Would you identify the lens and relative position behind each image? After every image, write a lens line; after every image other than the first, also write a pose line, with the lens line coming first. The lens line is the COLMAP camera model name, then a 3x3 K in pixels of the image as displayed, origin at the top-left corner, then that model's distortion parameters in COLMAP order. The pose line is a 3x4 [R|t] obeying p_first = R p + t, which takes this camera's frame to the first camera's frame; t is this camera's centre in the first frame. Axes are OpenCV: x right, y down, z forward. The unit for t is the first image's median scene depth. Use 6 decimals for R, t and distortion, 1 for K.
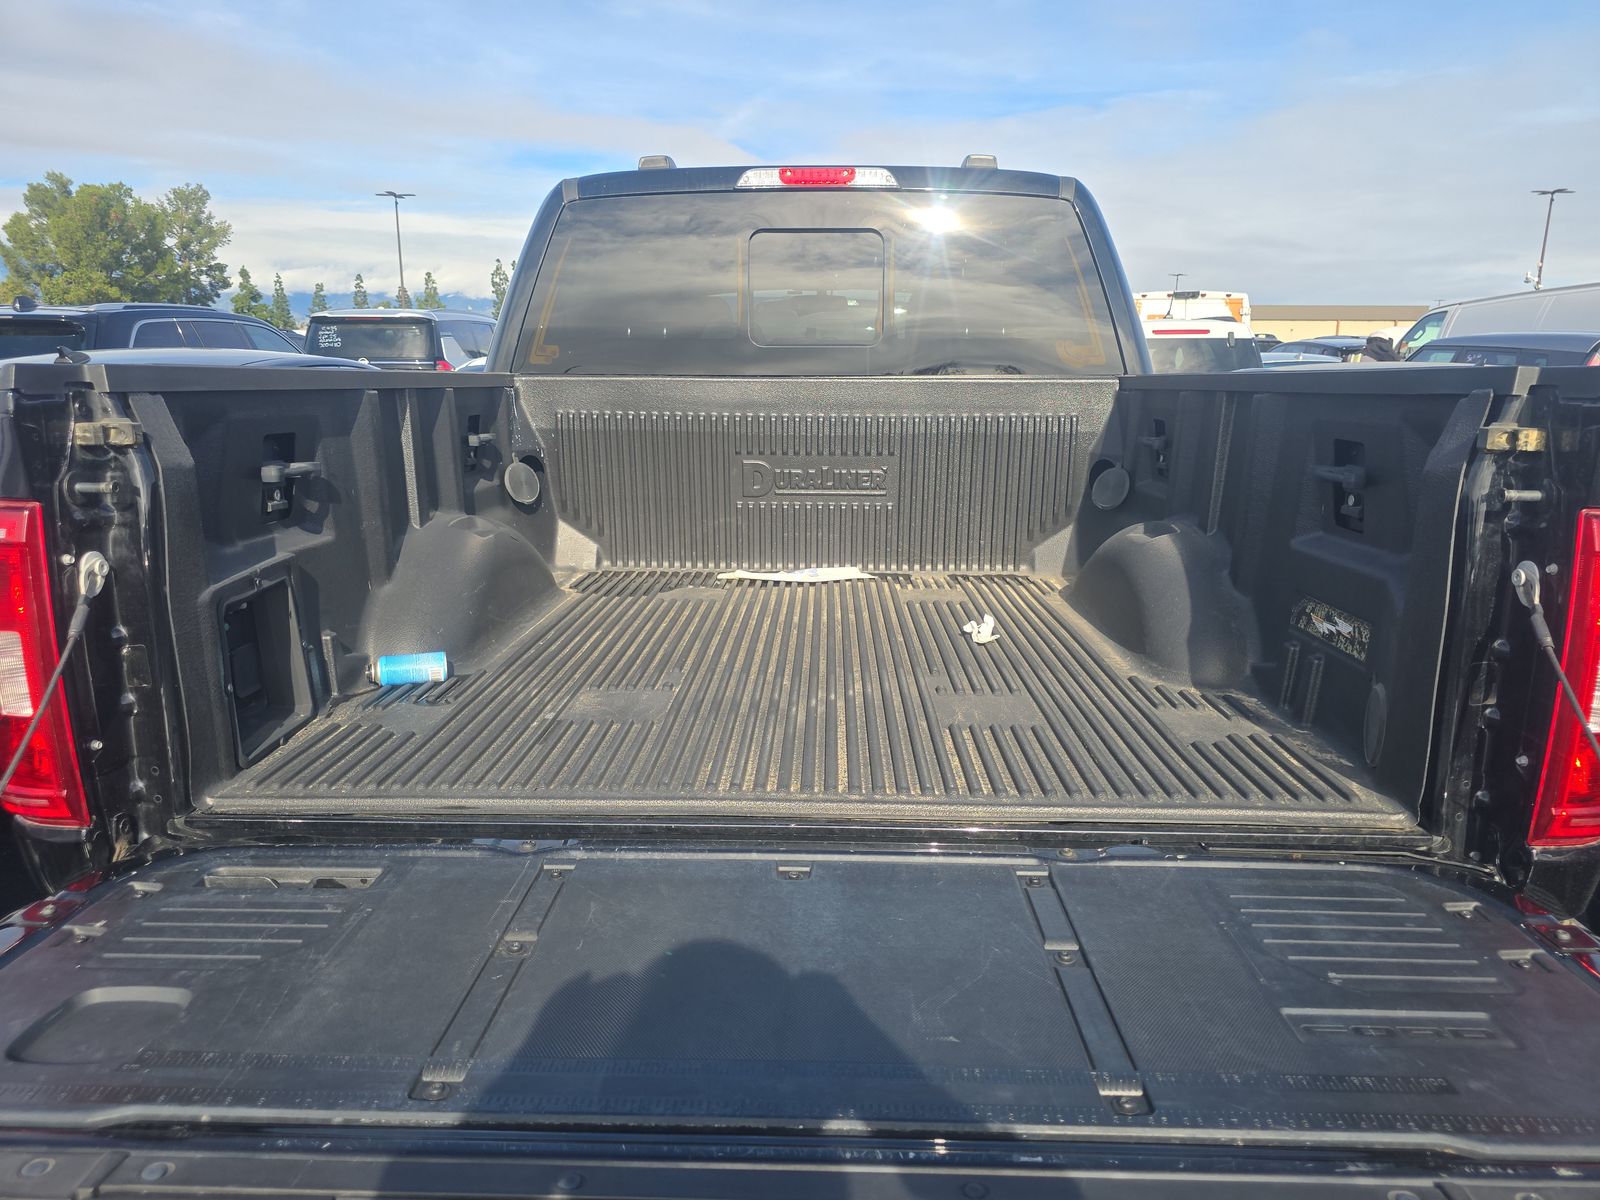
lens RADIAL K [[1063.7, 0, 805.2], [0, 1063.7, 599.3], [0, 0, 1]] dist [0.026535, -0.009266]
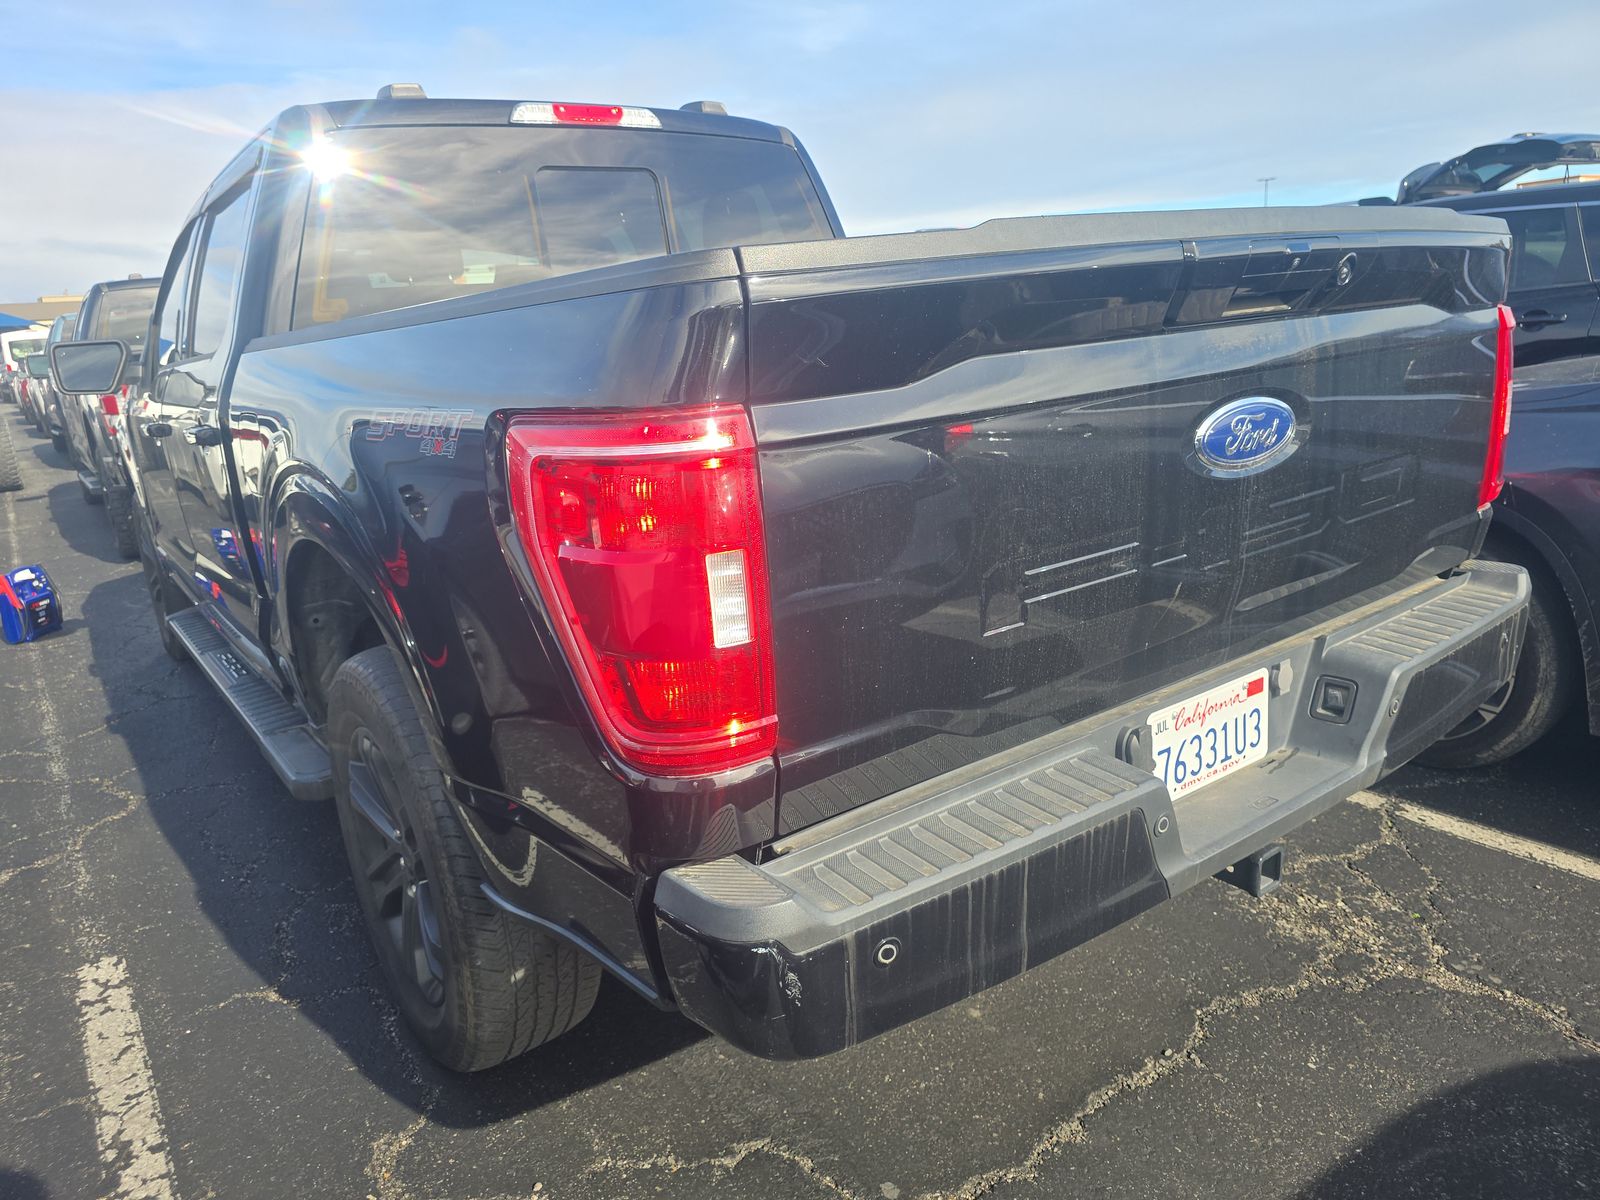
lens RADIAL K [[1063.7, 0, 787.4], [0, 1063.7, 598.8], [0, 0, 1]] dist [0.026535, -0.009266]
pose [[0.799672, -0.210361, 0.562381, -0.484031], [0.201794, 0.976297, 0.078250, 0.003629], [-0.565512, 0.050911, 0.823167, 0.096705]]
